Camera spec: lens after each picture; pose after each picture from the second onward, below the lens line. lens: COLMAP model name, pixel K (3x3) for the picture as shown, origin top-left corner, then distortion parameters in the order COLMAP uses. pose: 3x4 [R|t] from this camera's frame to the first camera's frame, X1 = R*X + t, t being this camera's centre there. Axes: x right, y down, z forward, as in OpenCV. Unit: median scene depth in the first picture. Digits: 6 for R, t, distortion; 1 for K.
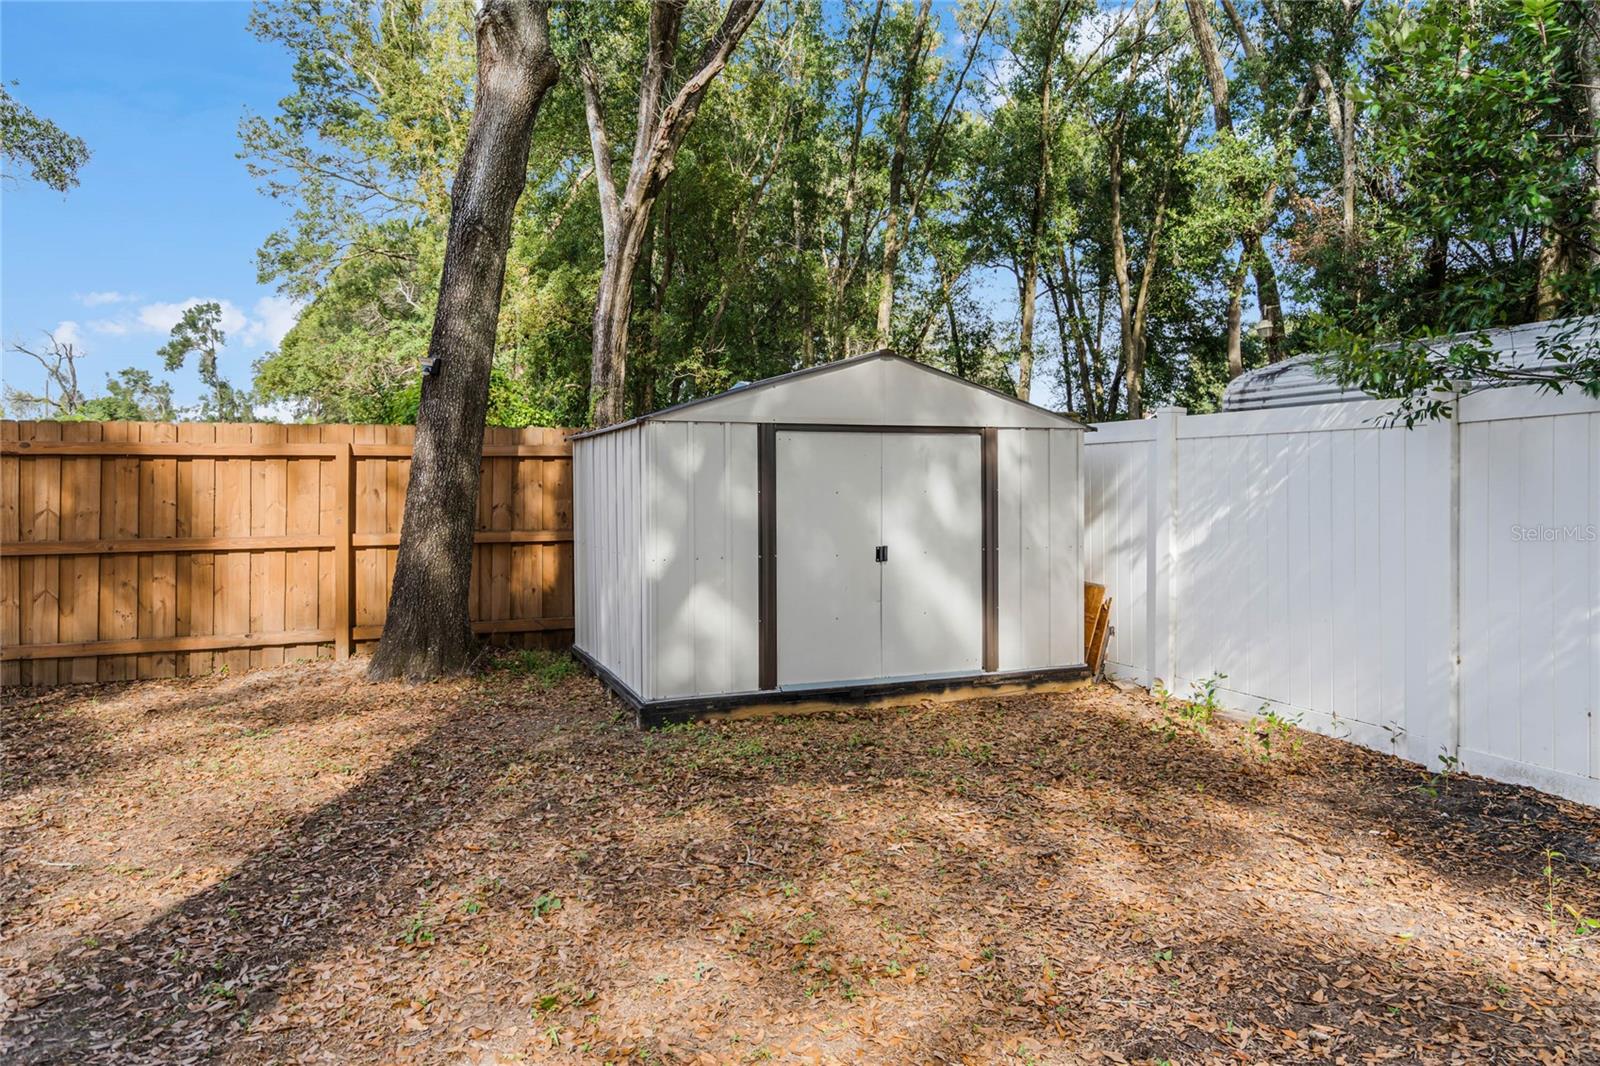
lens RADIAL K [[1047.1, 0, 800.3], [0, 1047.1, 479.2], [0, 0, 1]] dist [0.004428, 0.000147]
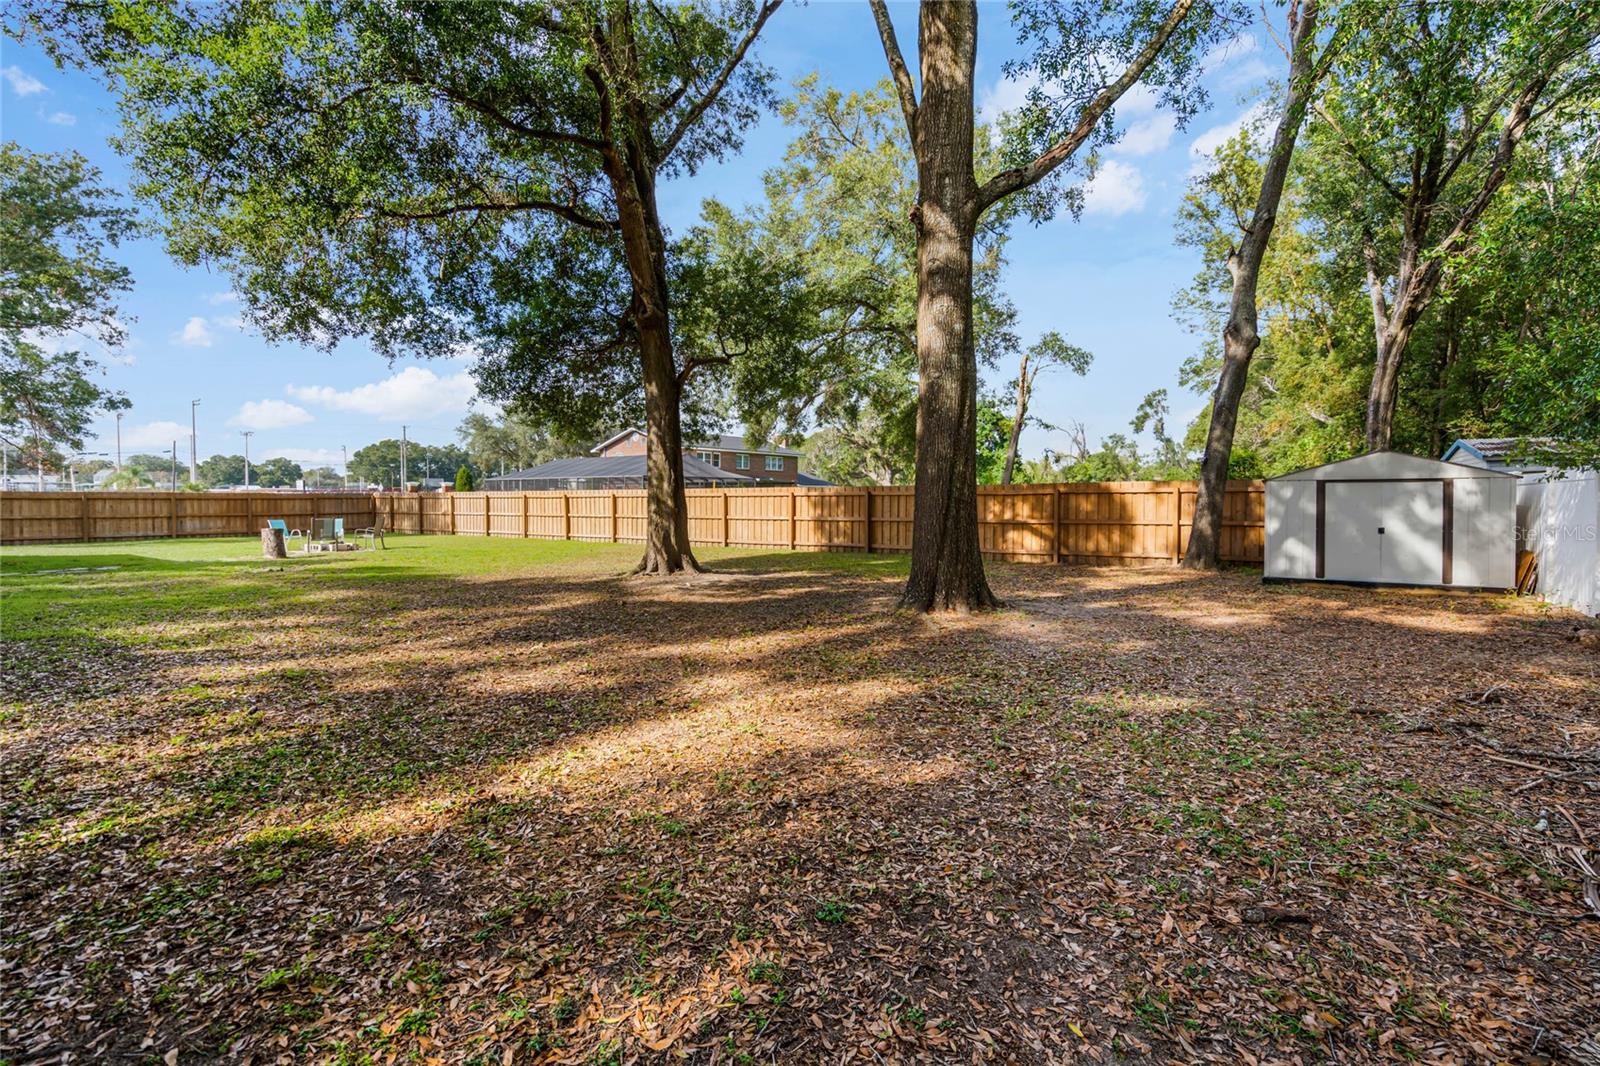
lens RADIAL K [[737.9, 0, 800.1], [0, 737.9, 501.9], [0, 0, 1]] dist [0.019929, -0.000026]
pose [[0.564546, 0.002003, -0.825399, 0.632662], [0.000533, 0.999996, 0.002792, -0.002060], [0.825401, -0.002016, 0.564543, -0.949594]]
